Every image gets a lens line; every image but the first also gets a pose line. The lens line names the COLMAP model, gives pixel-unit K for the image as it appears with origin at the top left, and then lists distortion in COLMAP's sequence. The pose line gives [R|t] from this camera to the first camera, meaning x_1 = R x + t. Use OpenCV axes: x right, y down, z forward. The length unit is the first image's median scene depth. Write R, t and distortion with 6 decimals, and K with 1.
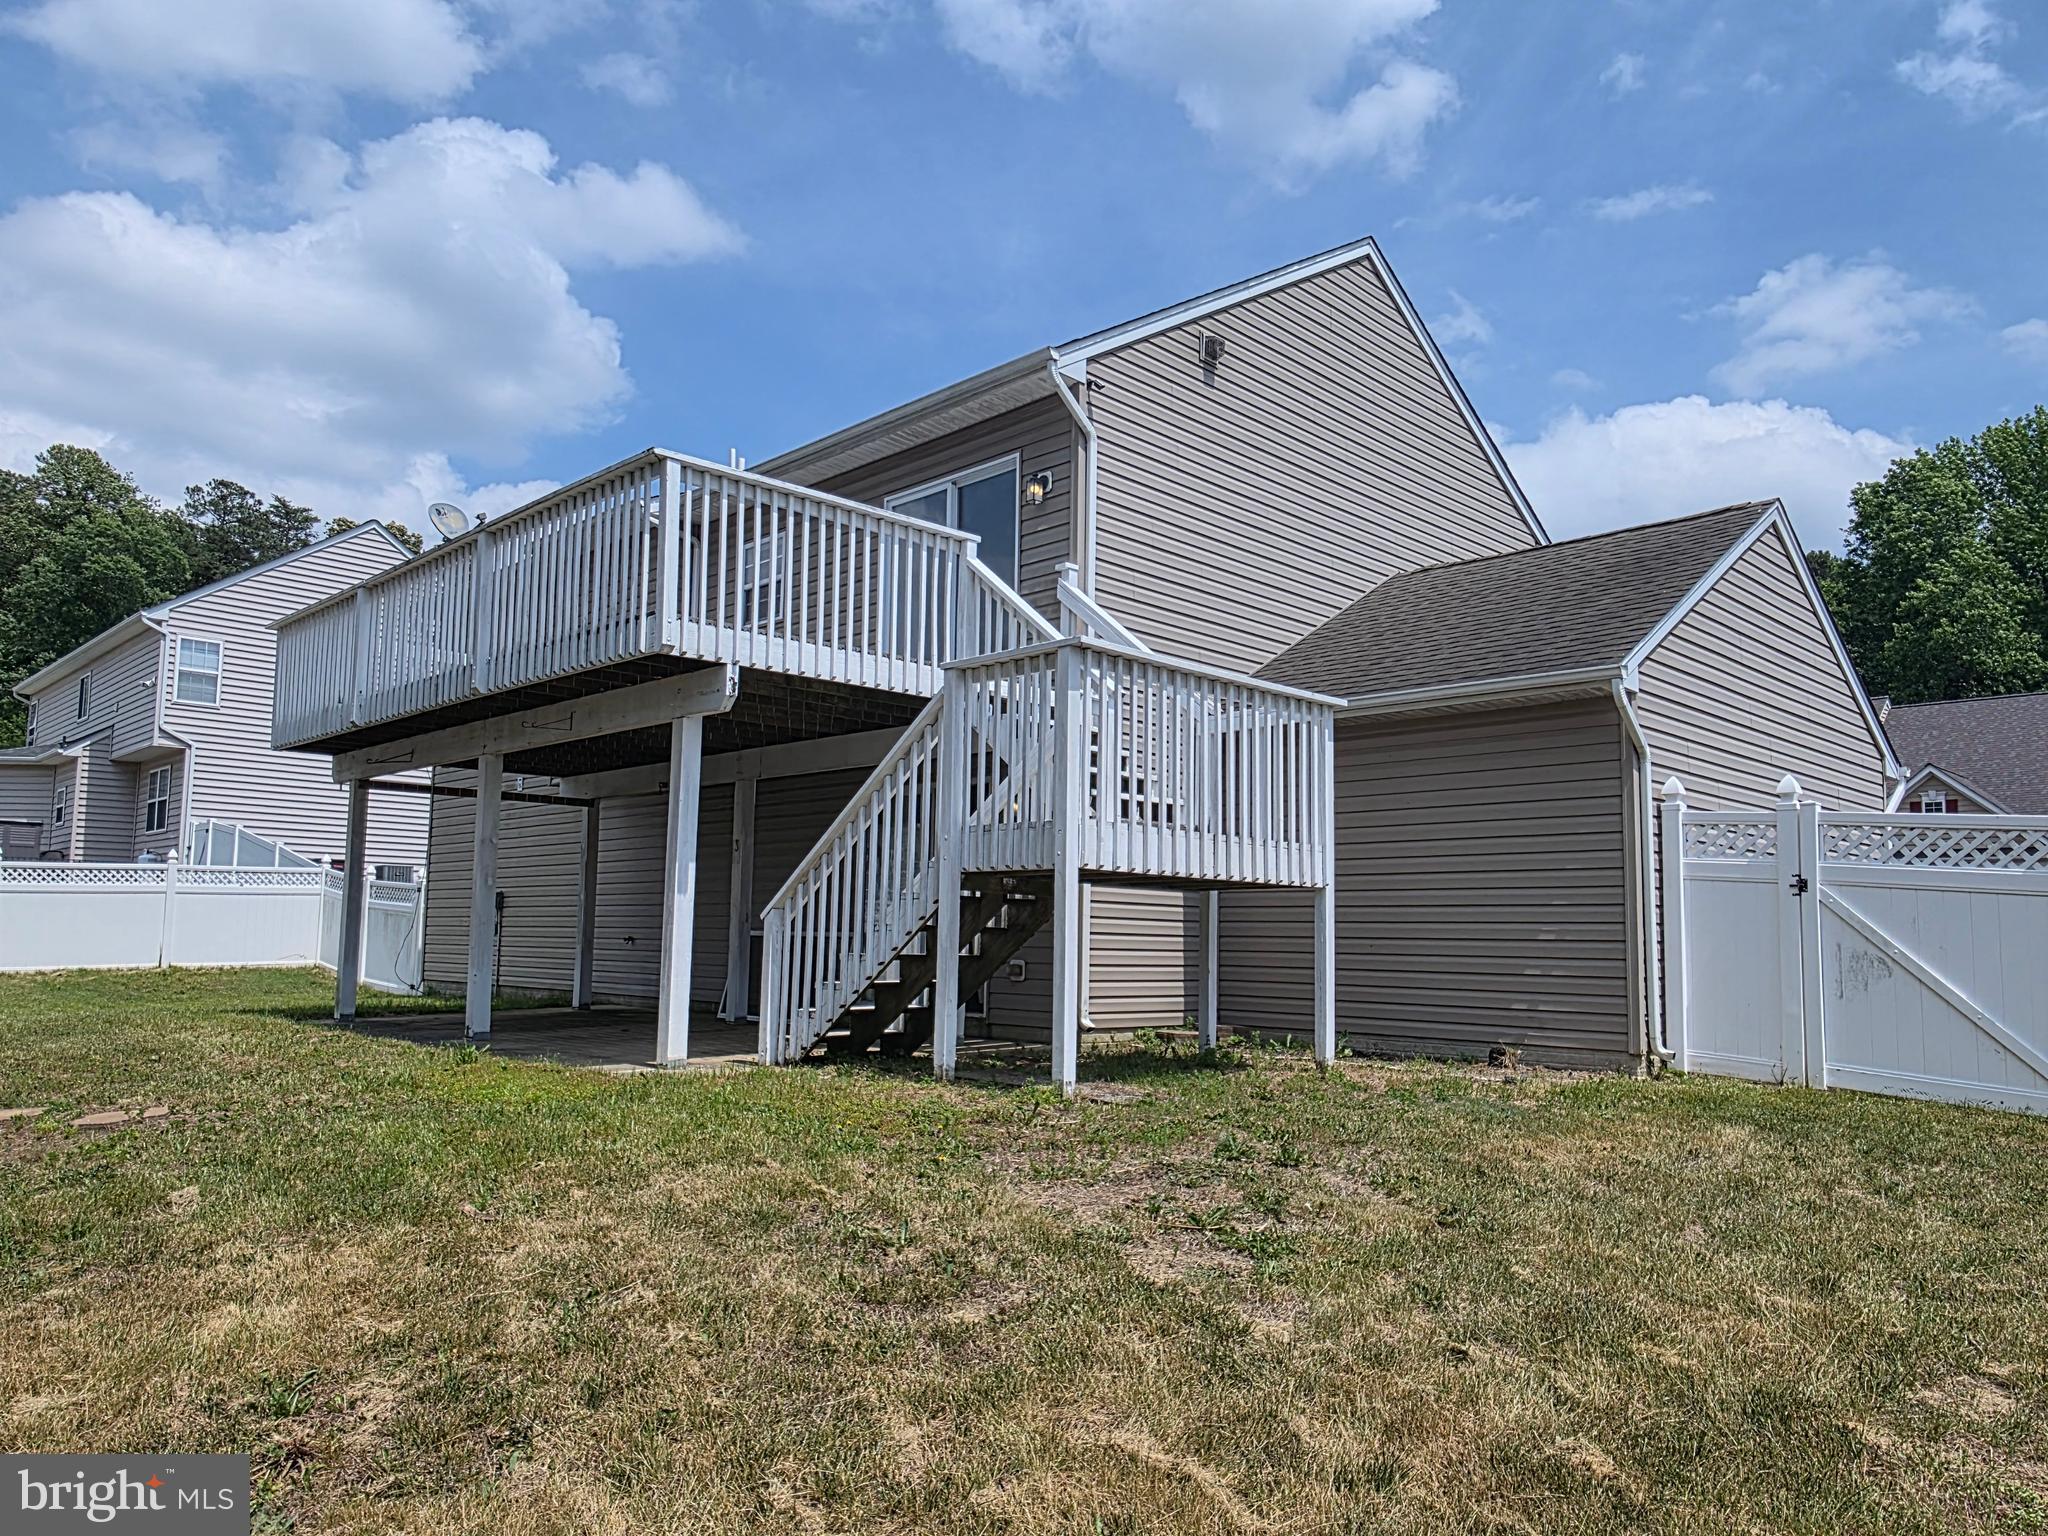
lens RADIAL K [[1393.2, 0, 1049.7], [0, 1393.2, 814.9], [0, 0, 1]] dist [0.035370, -0.049102]
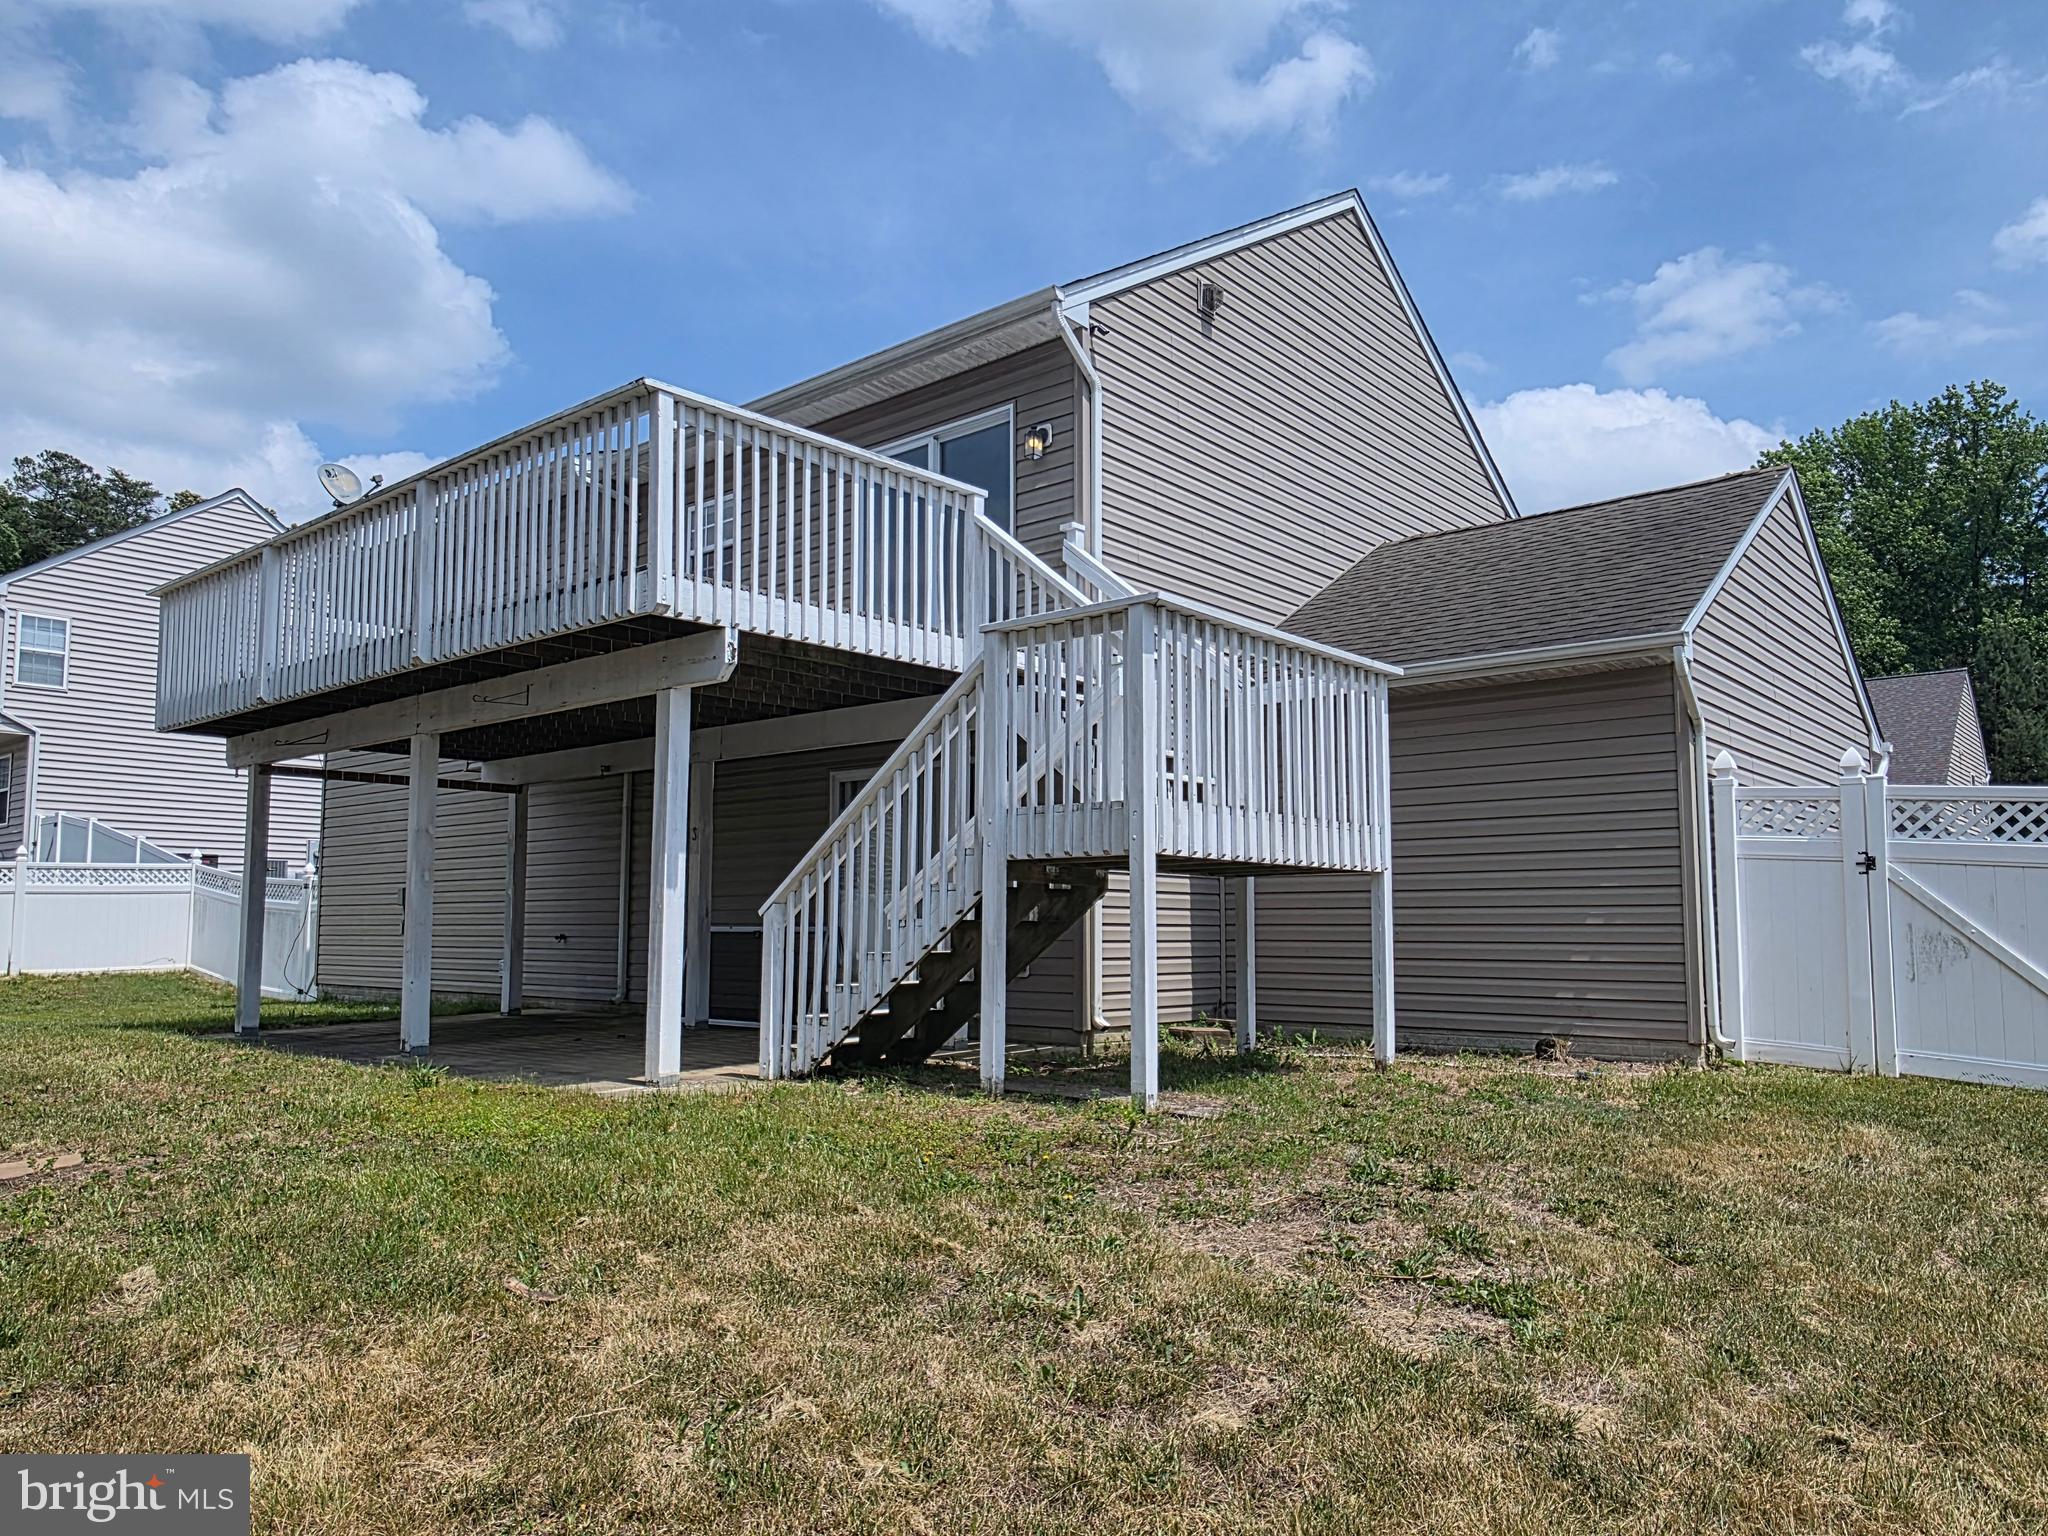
lens RADIAL K [[1392.9, 0, 1048.0], [0, 1392.9, 810.7], [0, 0, 1]] dist [0.036982, -0.044635]
pose [[0.996480, -0.009160, 0.083329, -0.080035], [0.008569, 0.999936, 0.007439, 0.002336], [-0.083392, -0.006698, 0.996494, 0.079725]]
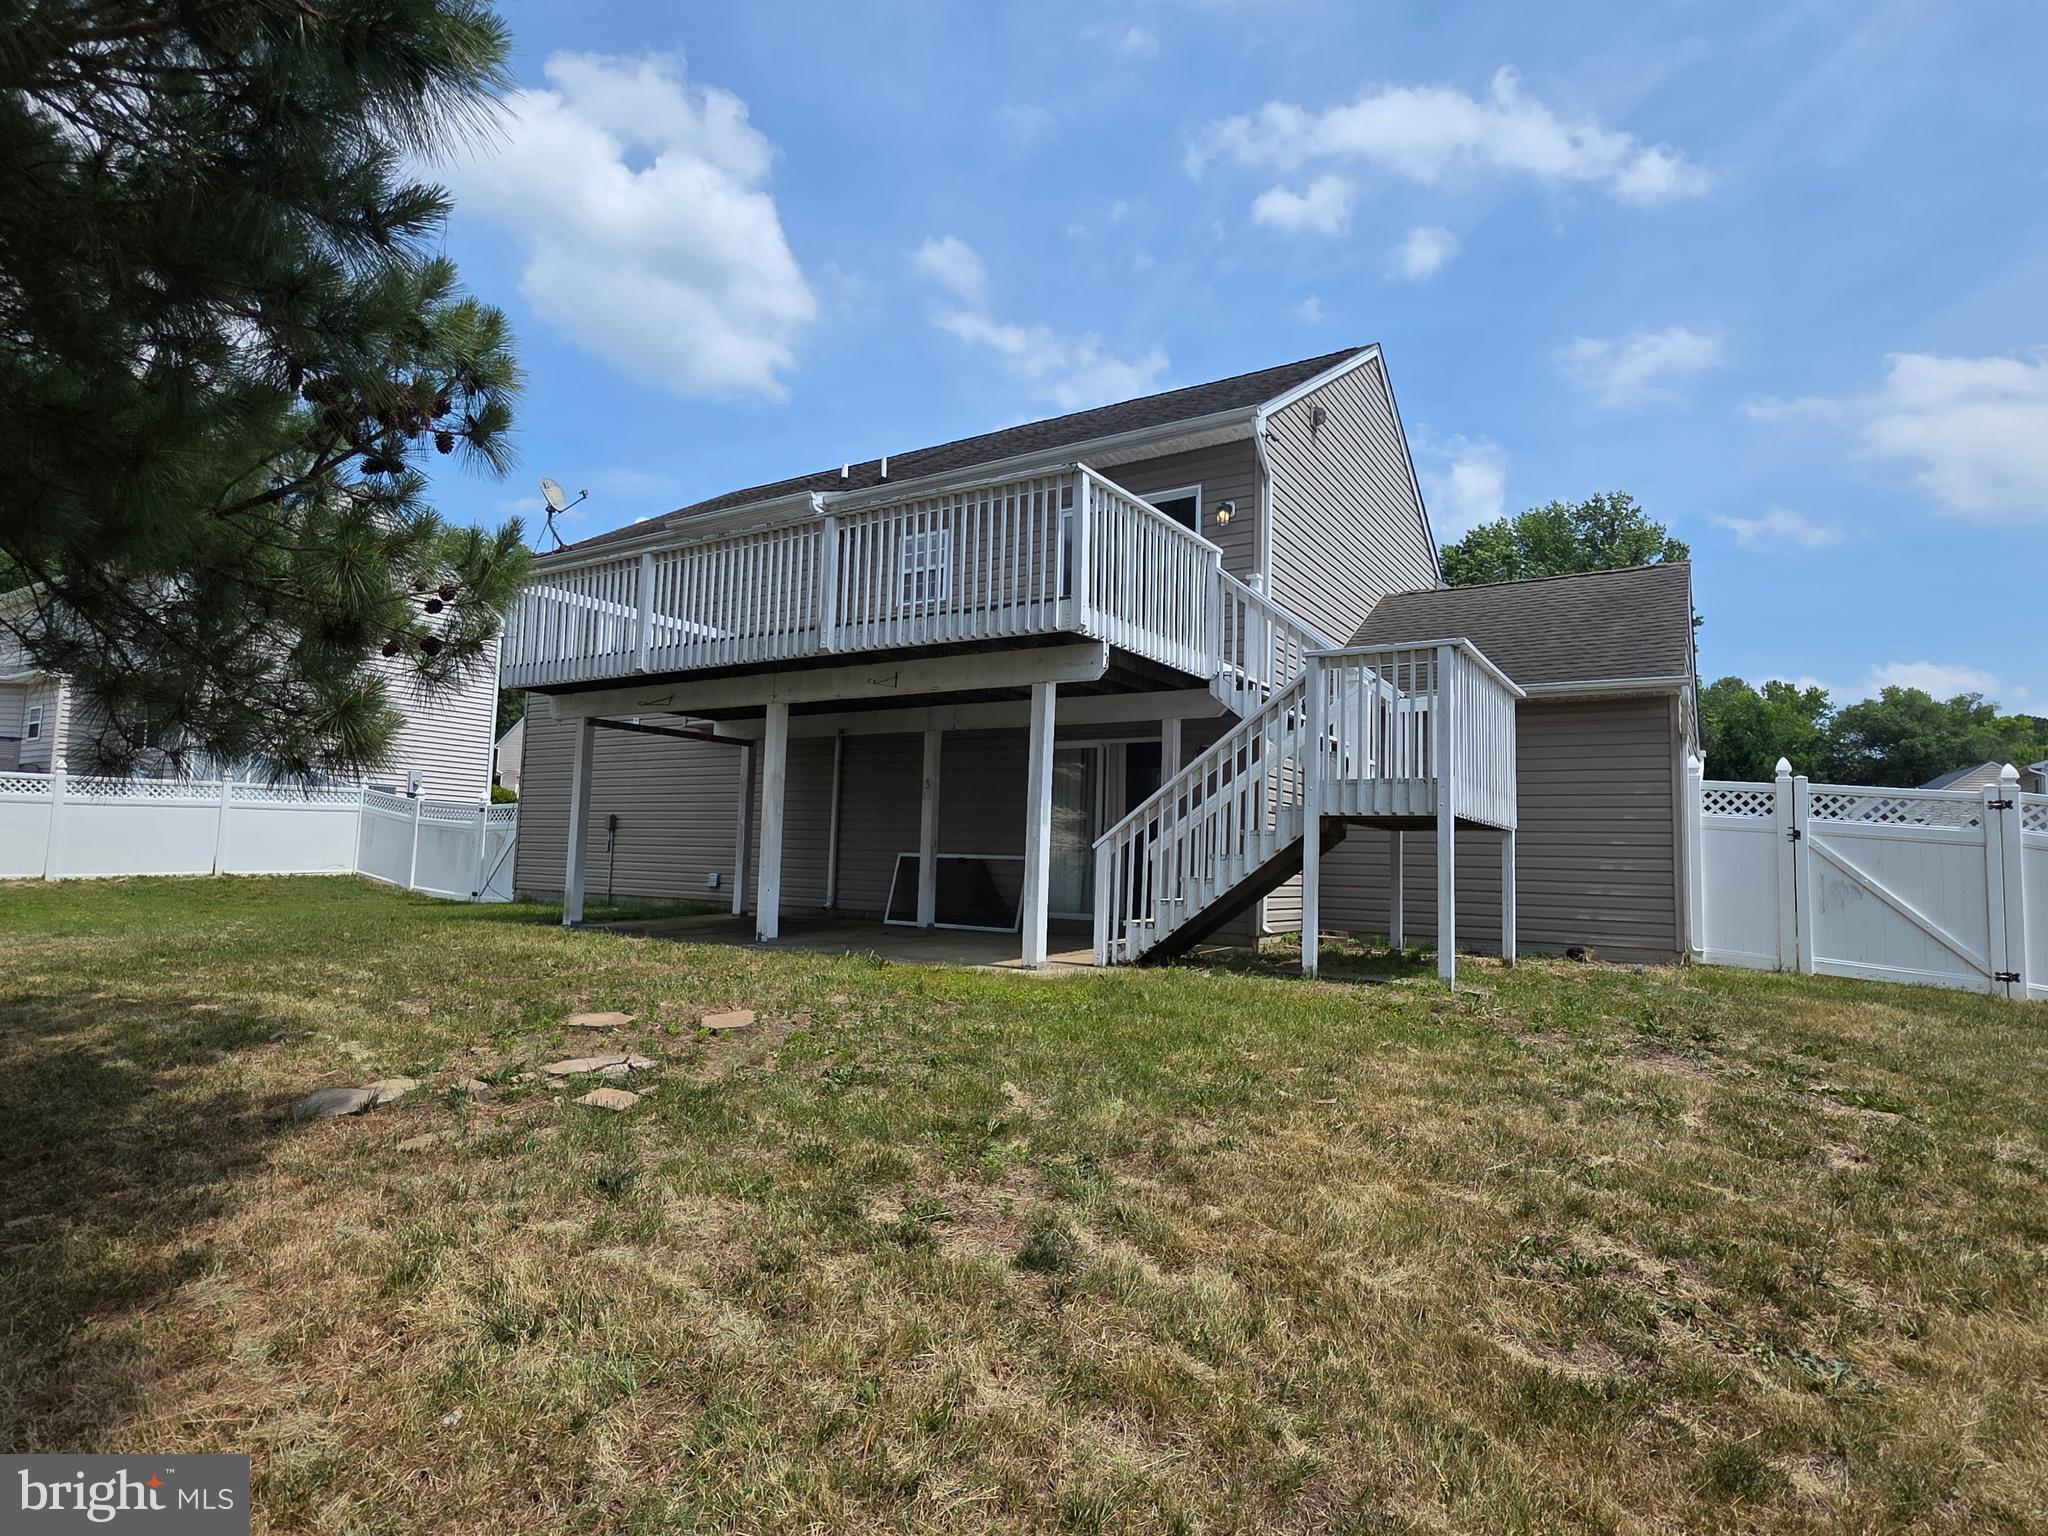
lens RADIAL K [[1083.5, 0, 1028.5], [0, 1083.5, 770.5], [0, 0, 1]] dist [0.000602, -0.001825]
pose [[0.978039, 0.029479, 0.206325, -0.383524], [-0.031382, 0.999490, 0.005957, 0.001805], [-0.206045, -0.012301, 0.978465, 0.058138]]
